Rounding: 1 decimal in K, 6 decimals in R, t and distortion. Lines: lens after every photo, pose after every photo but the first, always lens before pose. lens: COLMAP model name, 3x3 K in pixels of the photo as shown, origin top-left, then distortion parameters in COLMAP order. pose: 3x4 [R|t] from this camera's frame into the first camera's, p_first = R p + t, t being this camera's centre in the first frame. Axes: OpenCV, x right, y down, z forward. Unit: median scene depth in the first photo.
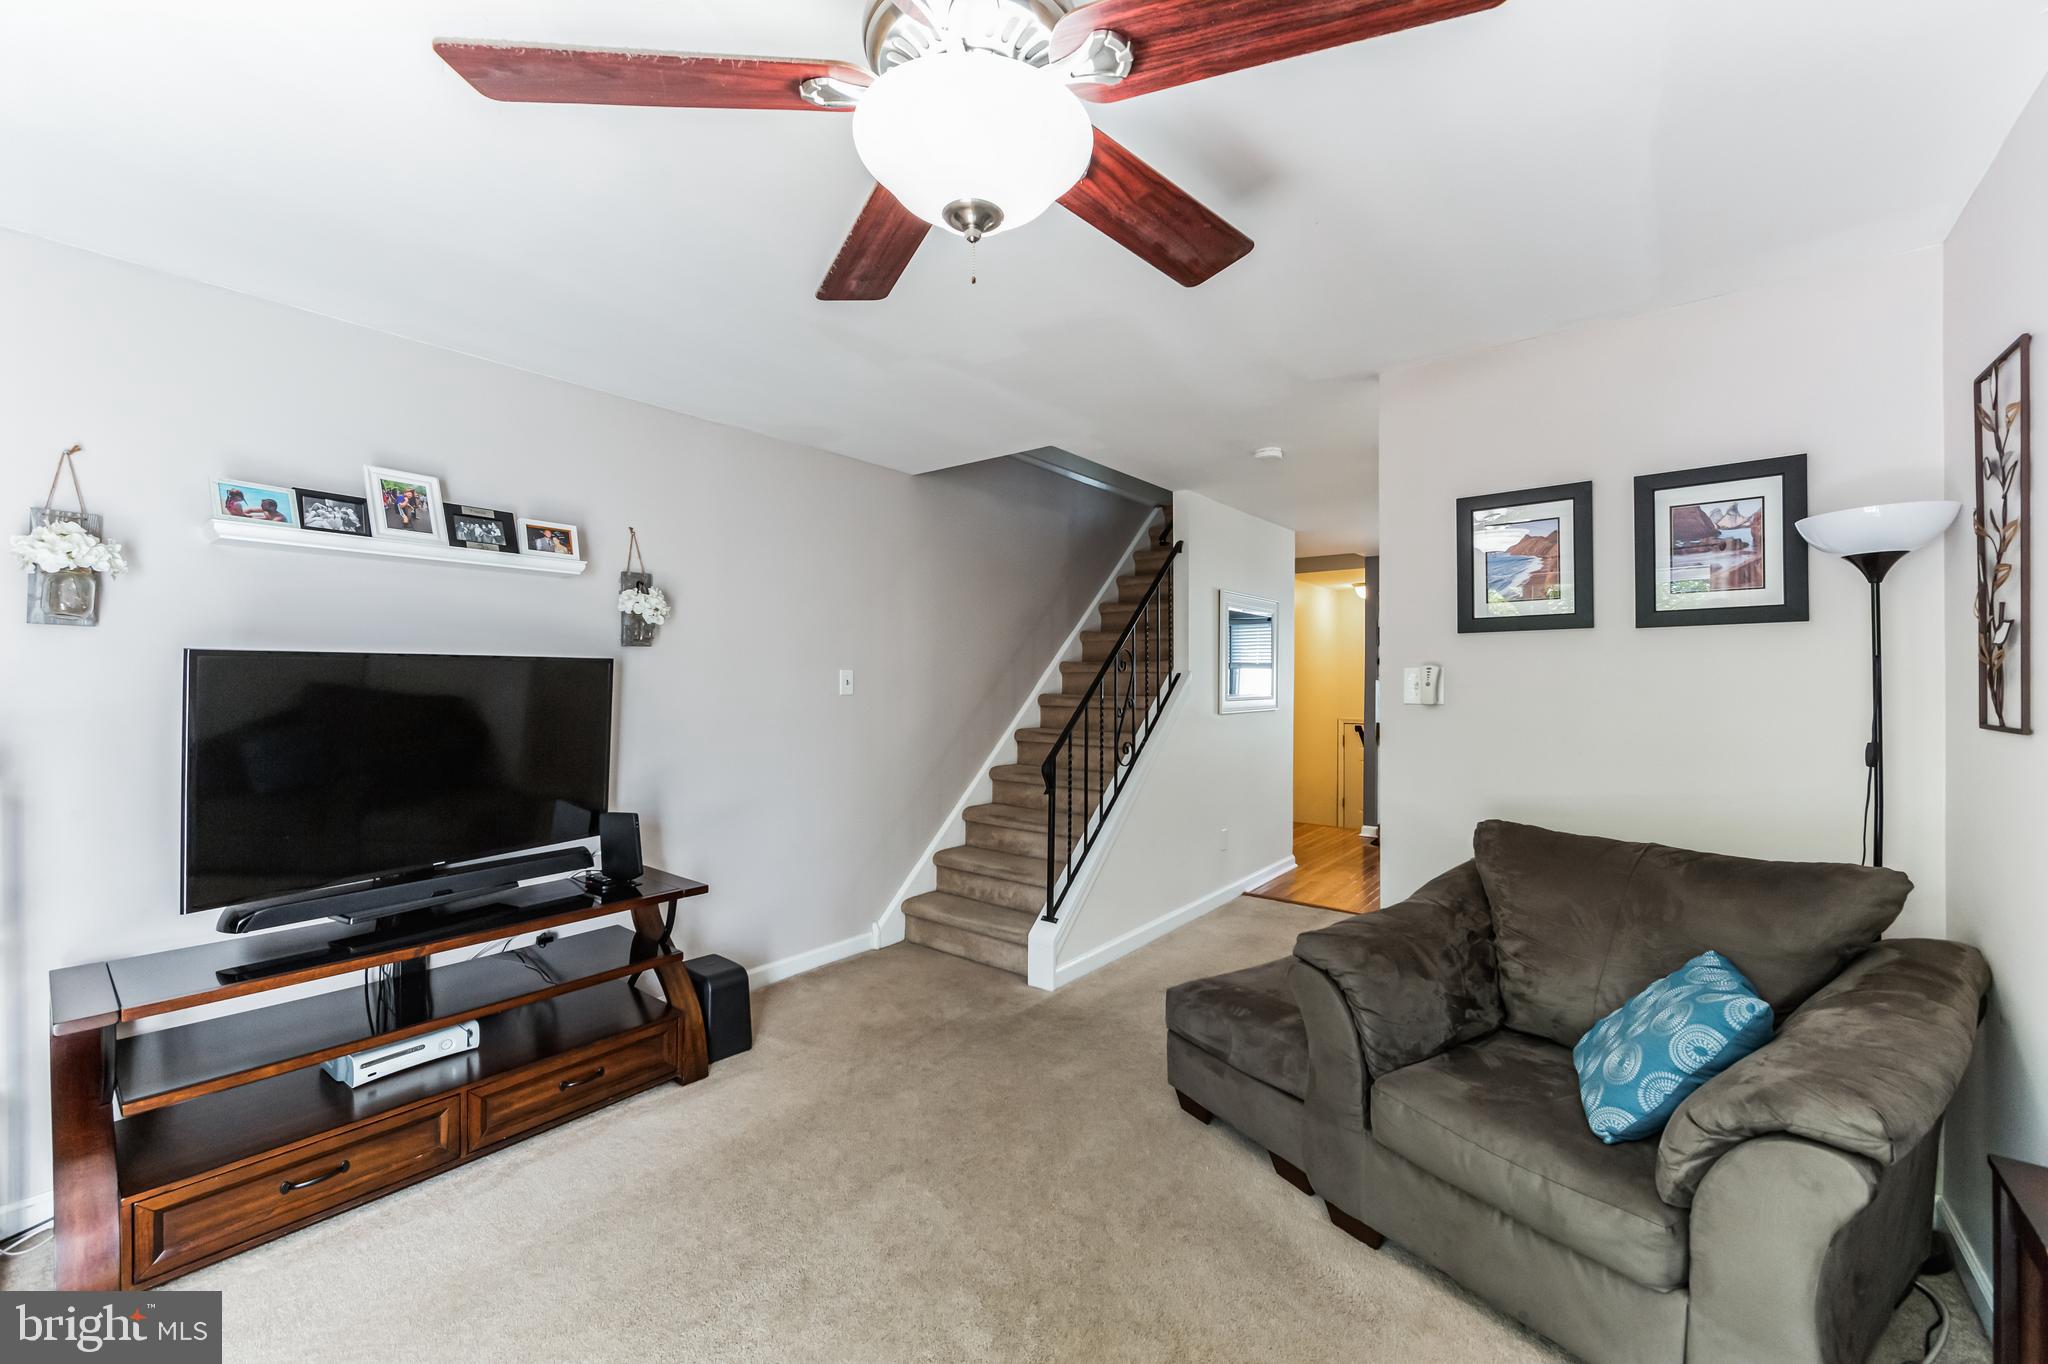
lens RADIAL K [[790.3, 0, 1023.7], [0, 790.3, 675.4], [0, 0, 1]] dist [0.000953, 0.000050]
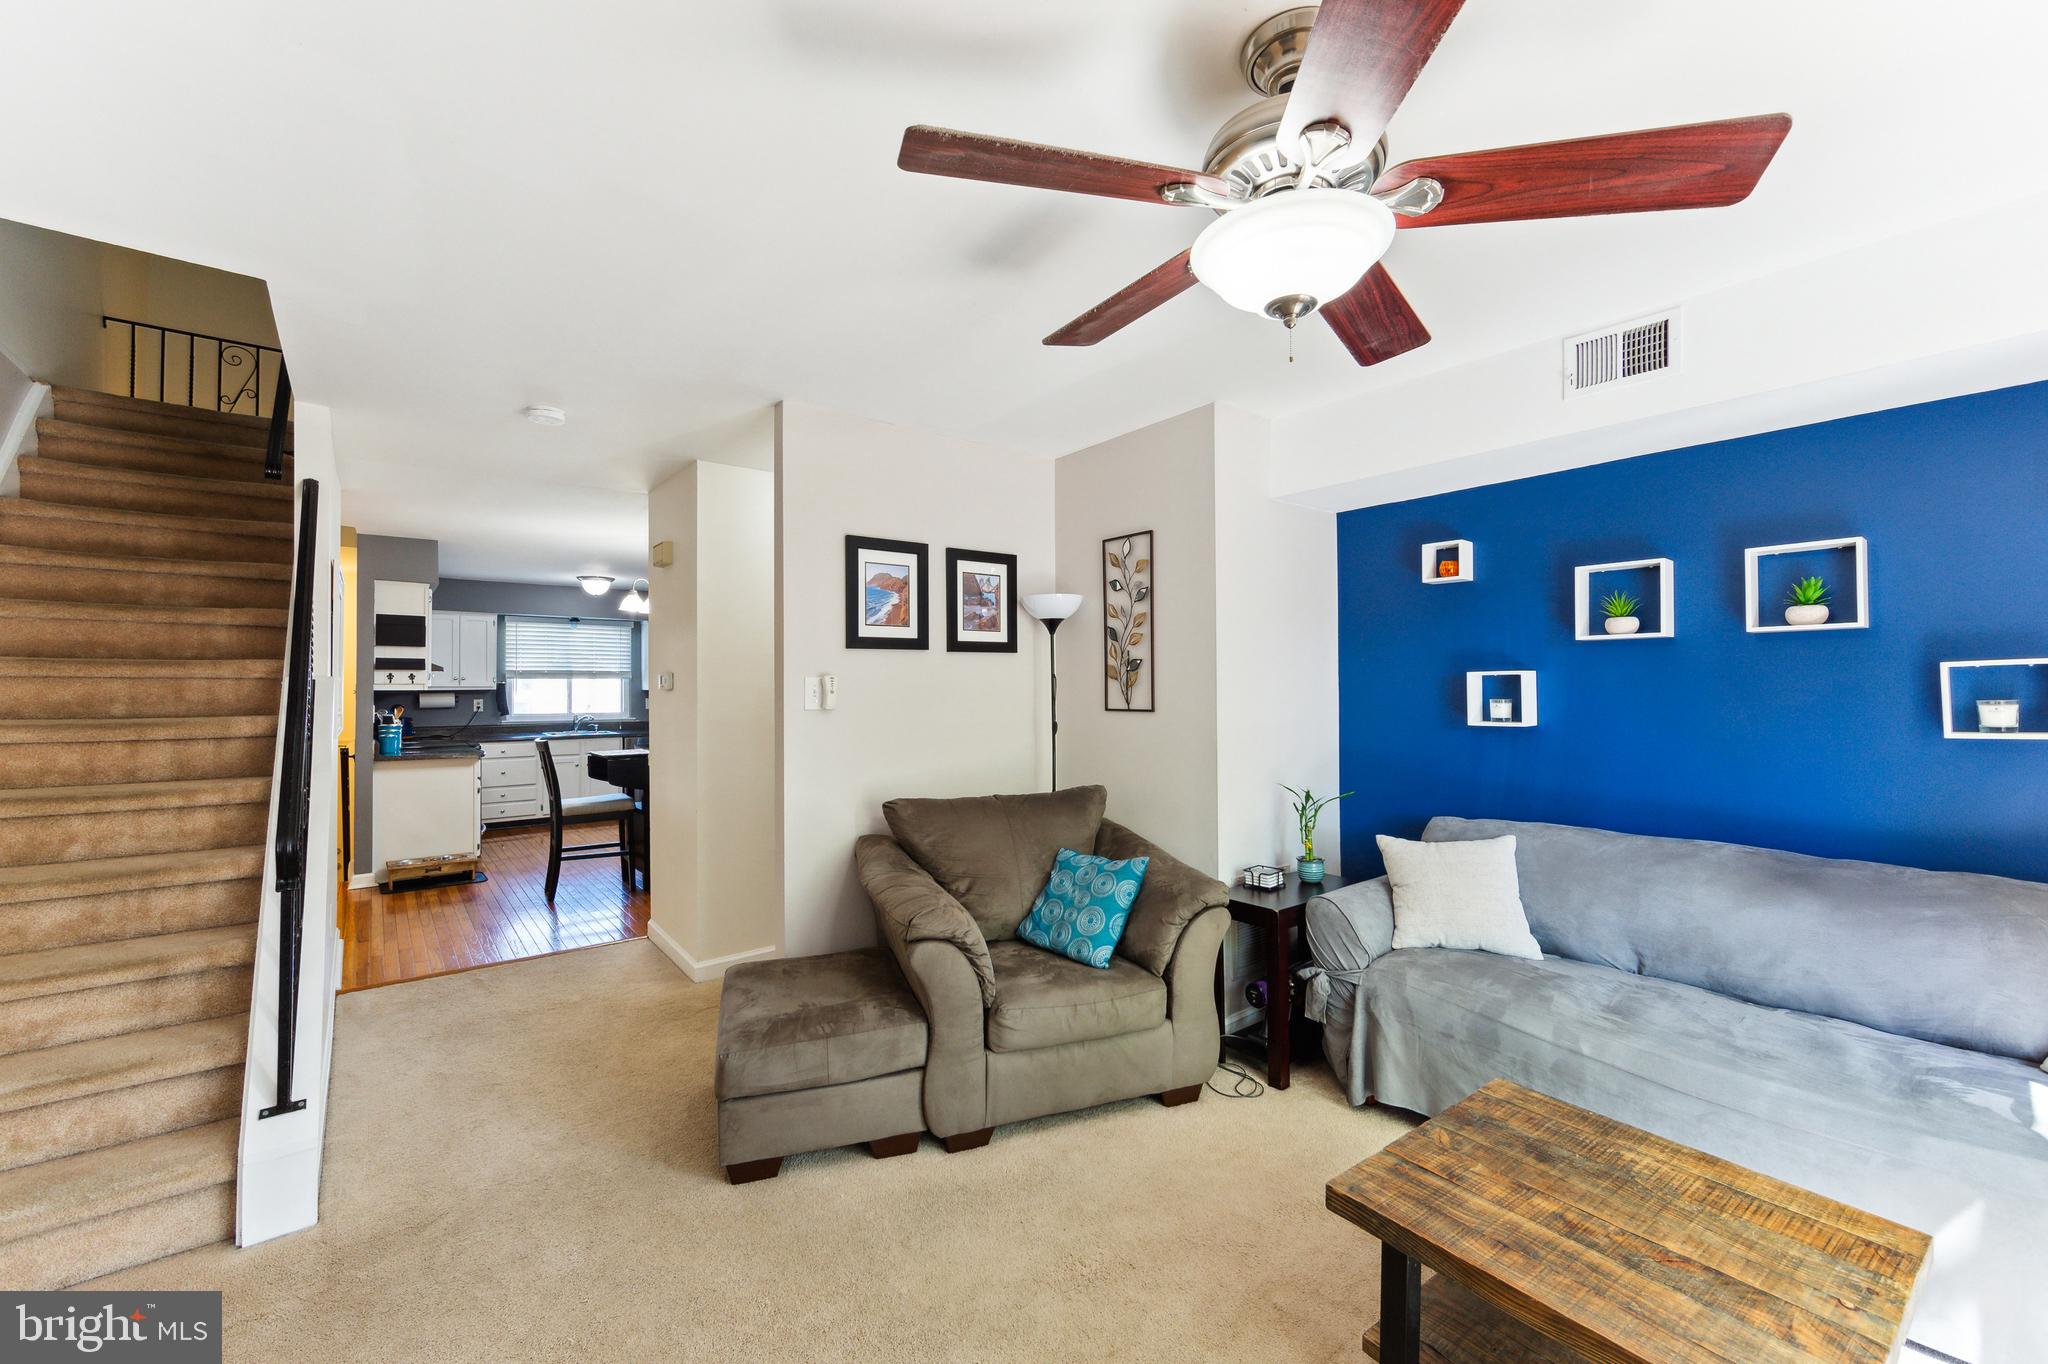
lens RADIAL K [[807.7, 0, 1017.7], [0, 807.7, 680.7], [0, 0, 1]] dist [-0.000551, 0.000002]
pose [[0.233303, 0.004567, 0.972393, -0.675948], [-0.002515, 0.999988, -0.004093, -0.001386], [-0.972401, -0.001491, 0.233312, 0.561928]]
